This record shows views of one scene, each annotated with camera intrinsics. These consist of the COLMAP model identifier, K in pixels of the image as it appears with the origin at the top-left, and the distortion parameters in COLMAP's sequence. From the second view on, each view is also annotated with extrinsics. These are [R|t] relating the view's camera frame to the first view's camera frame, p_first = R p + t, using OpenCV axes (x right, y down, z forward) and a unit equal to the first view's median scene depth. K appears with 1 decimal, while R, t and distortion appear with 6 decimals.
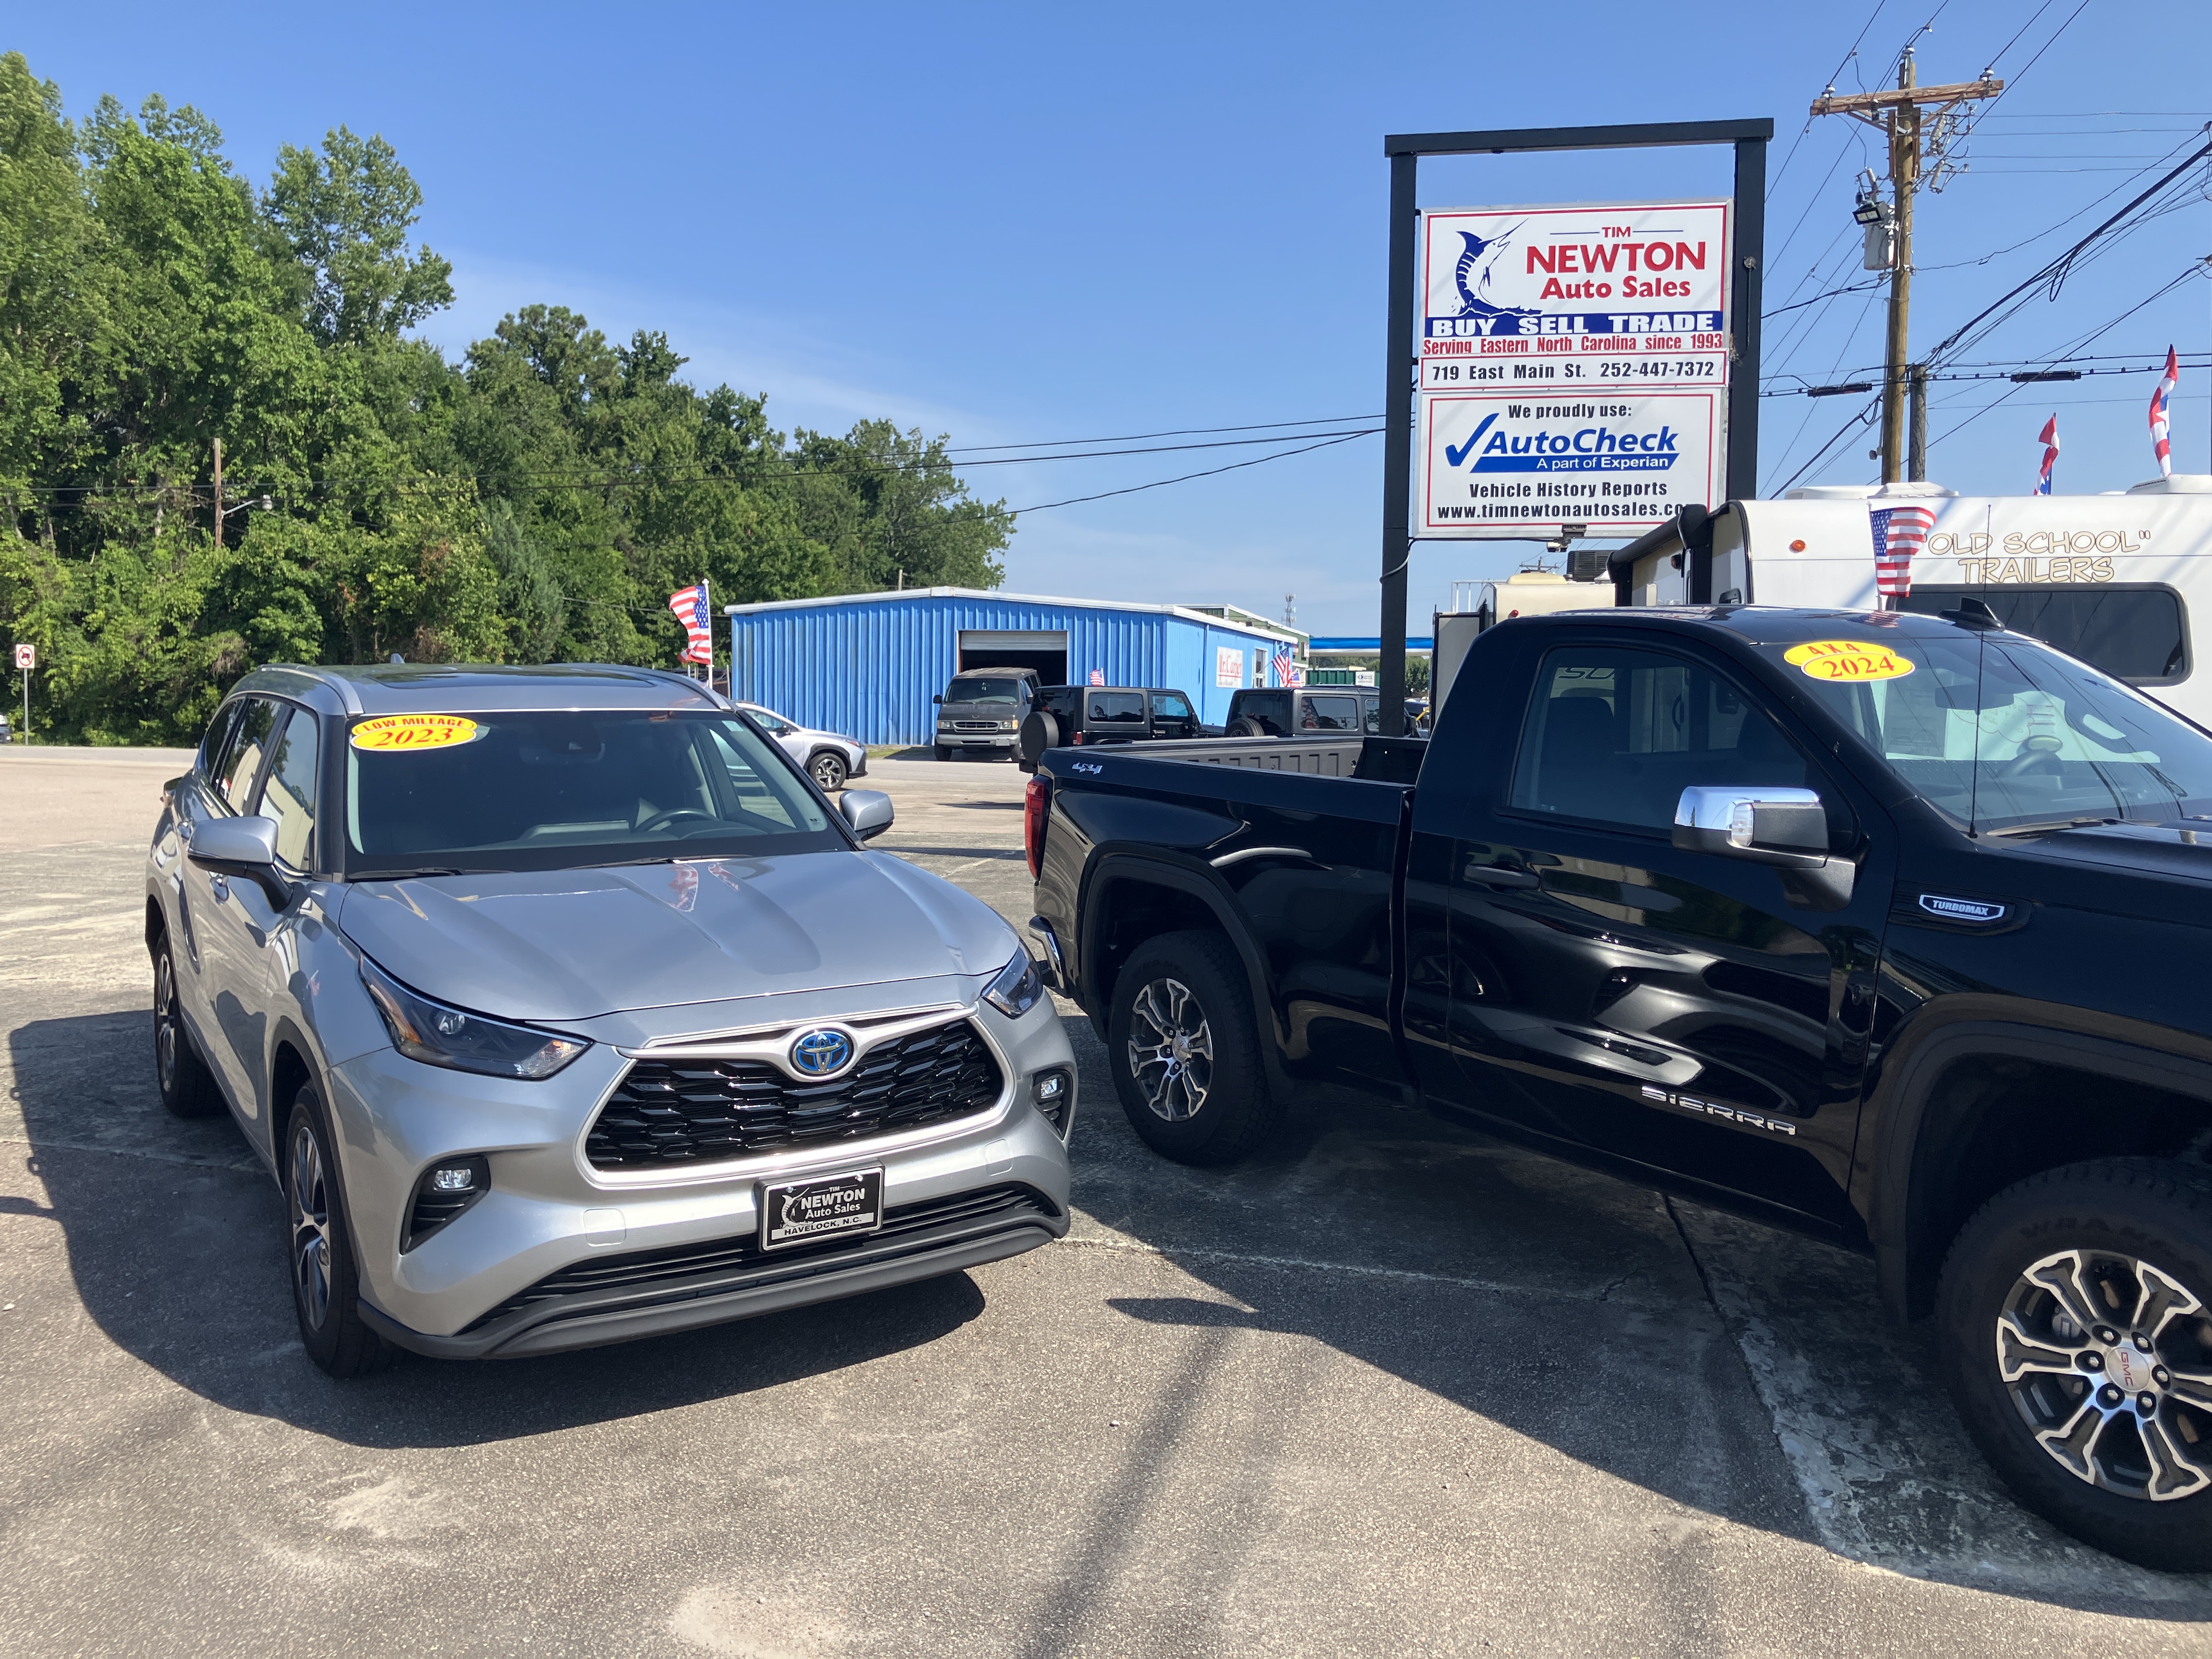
lens RADIAL K [[1818.3, 0, 1071.2], [0, 1818.3, 822.1], [0, 0, 1]] dist [-0.003205, -0.004954]
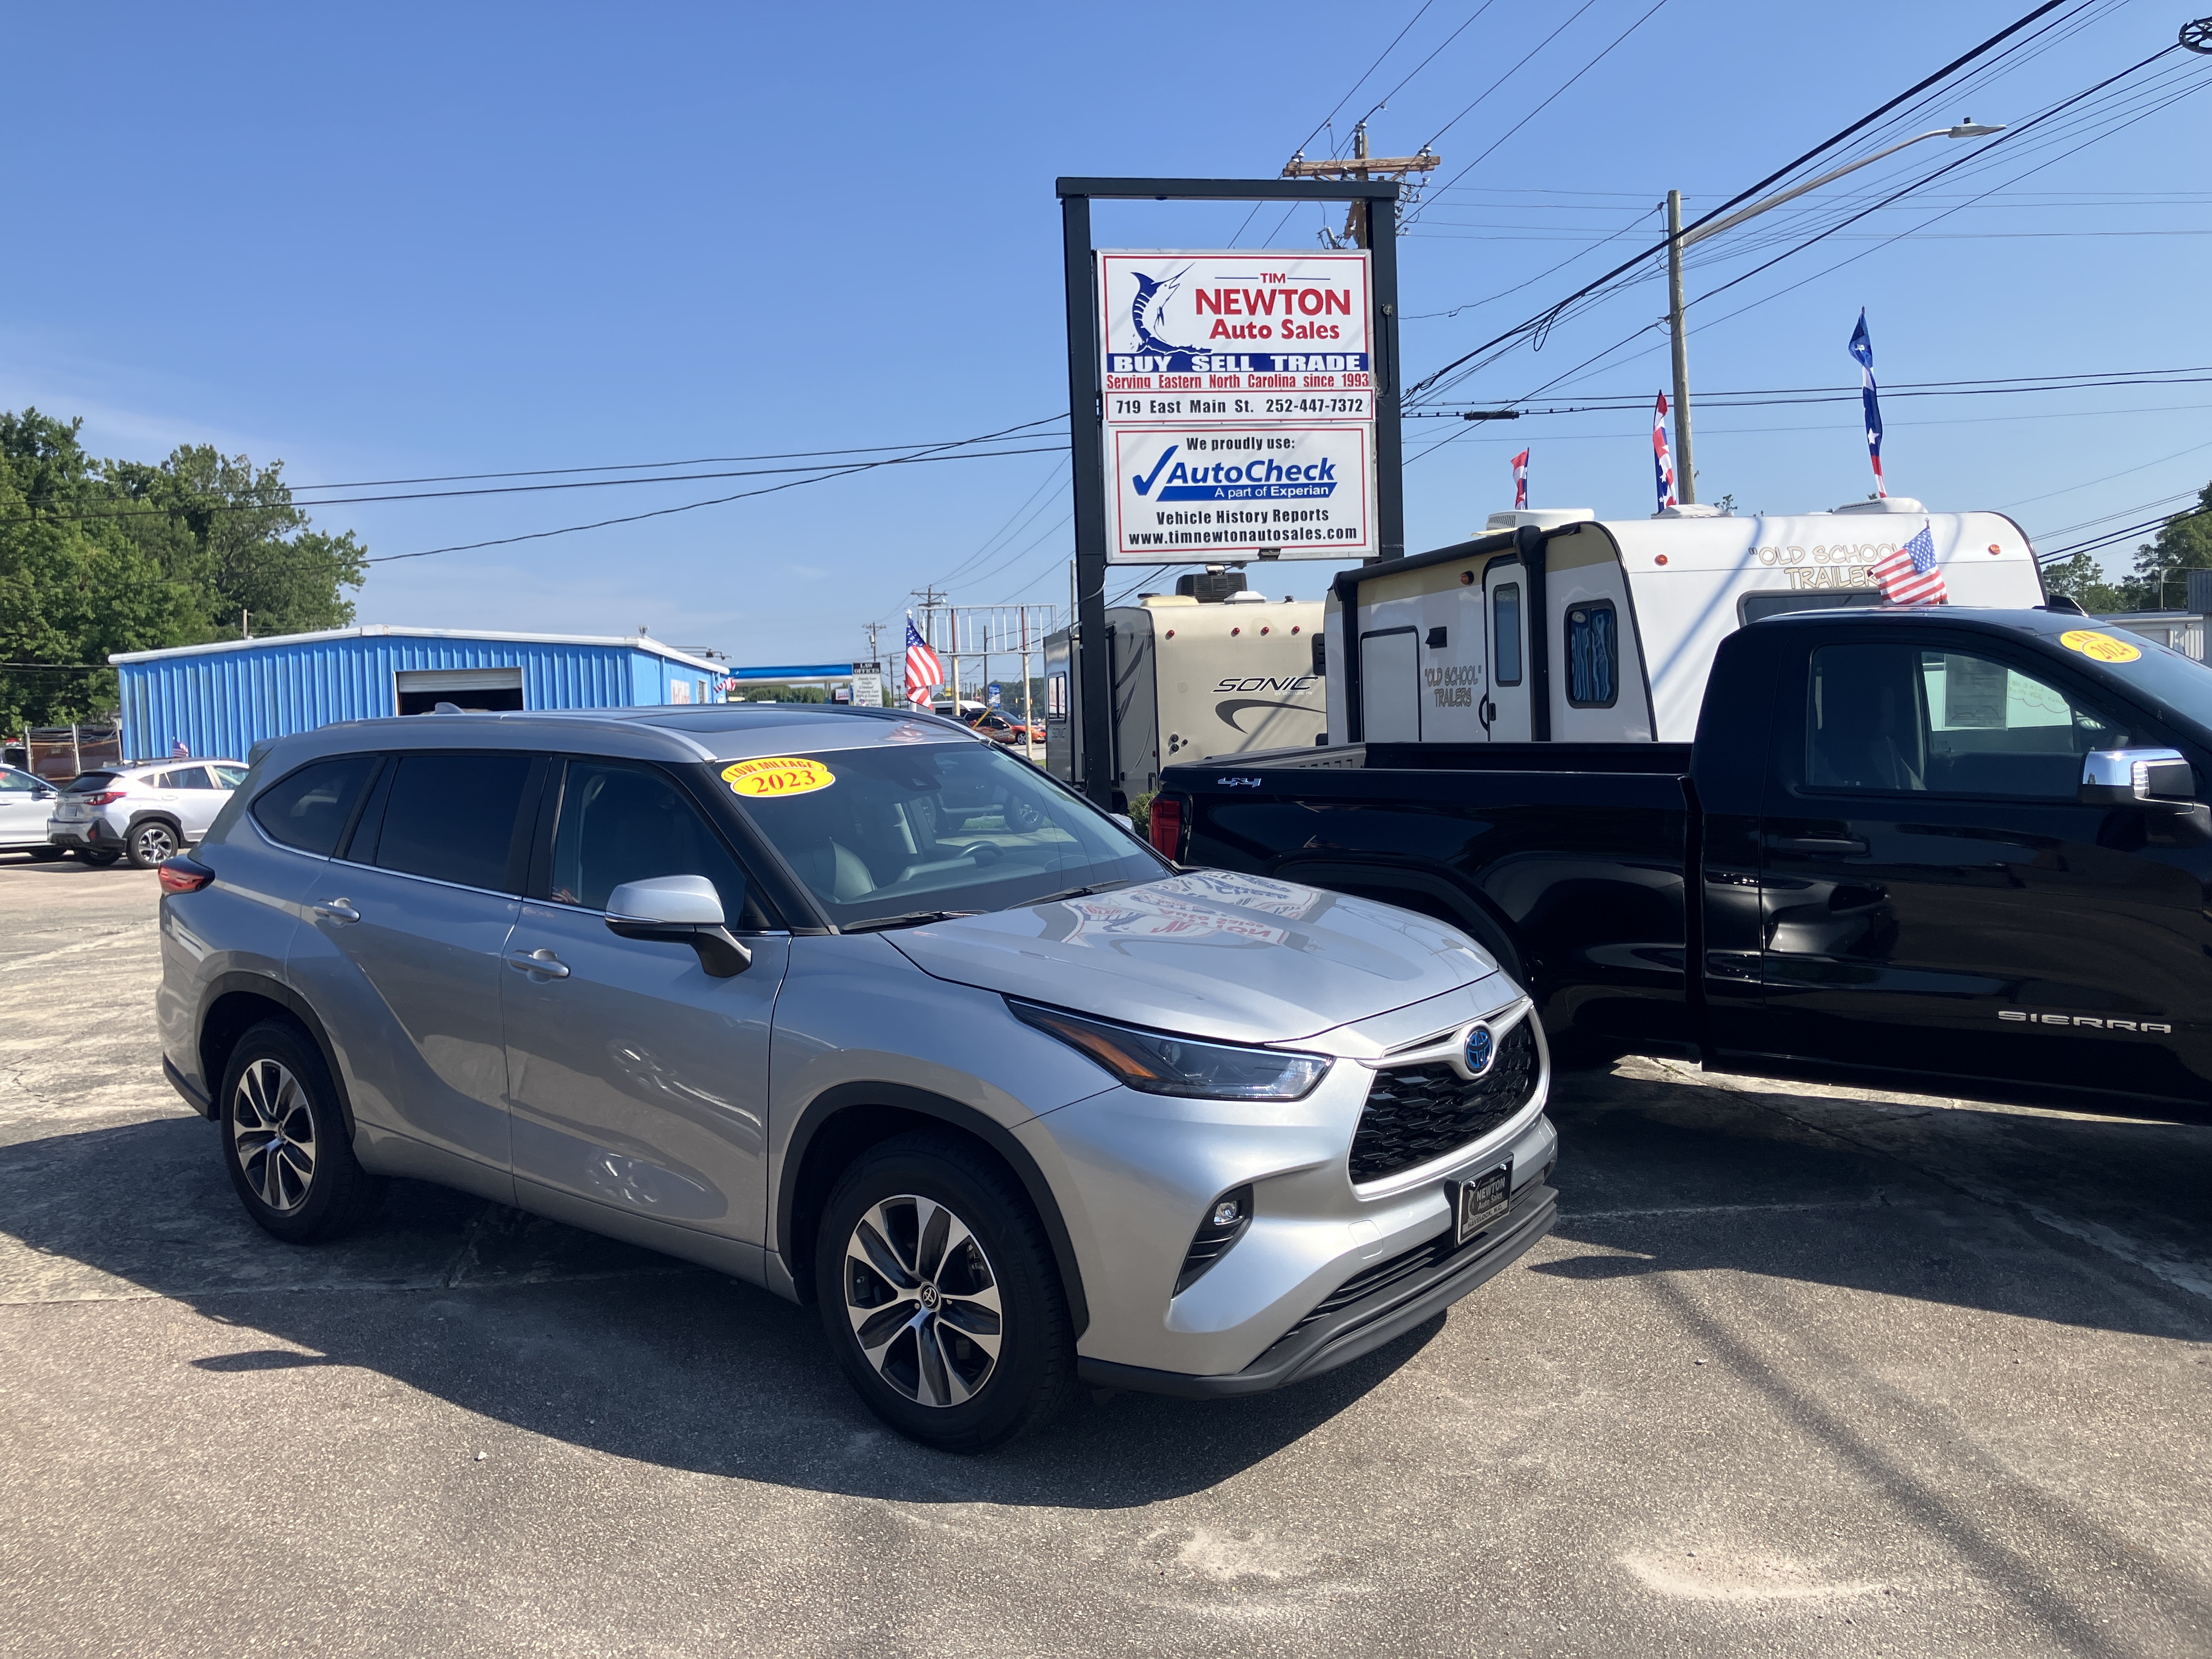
lens RADIAL K [[1798.2, 0, 1106.0], [0, 1798.2, 829.5], [0, 0, 1]] dist [0.058540, -0.101595]
pose [[0.940713, -0.065920, 0.332737, -0.174973], [0.069297, 0.997595, 0.001724, -0.004694], [-0.332050, 0.021436, 0.943018, 0.021282]]
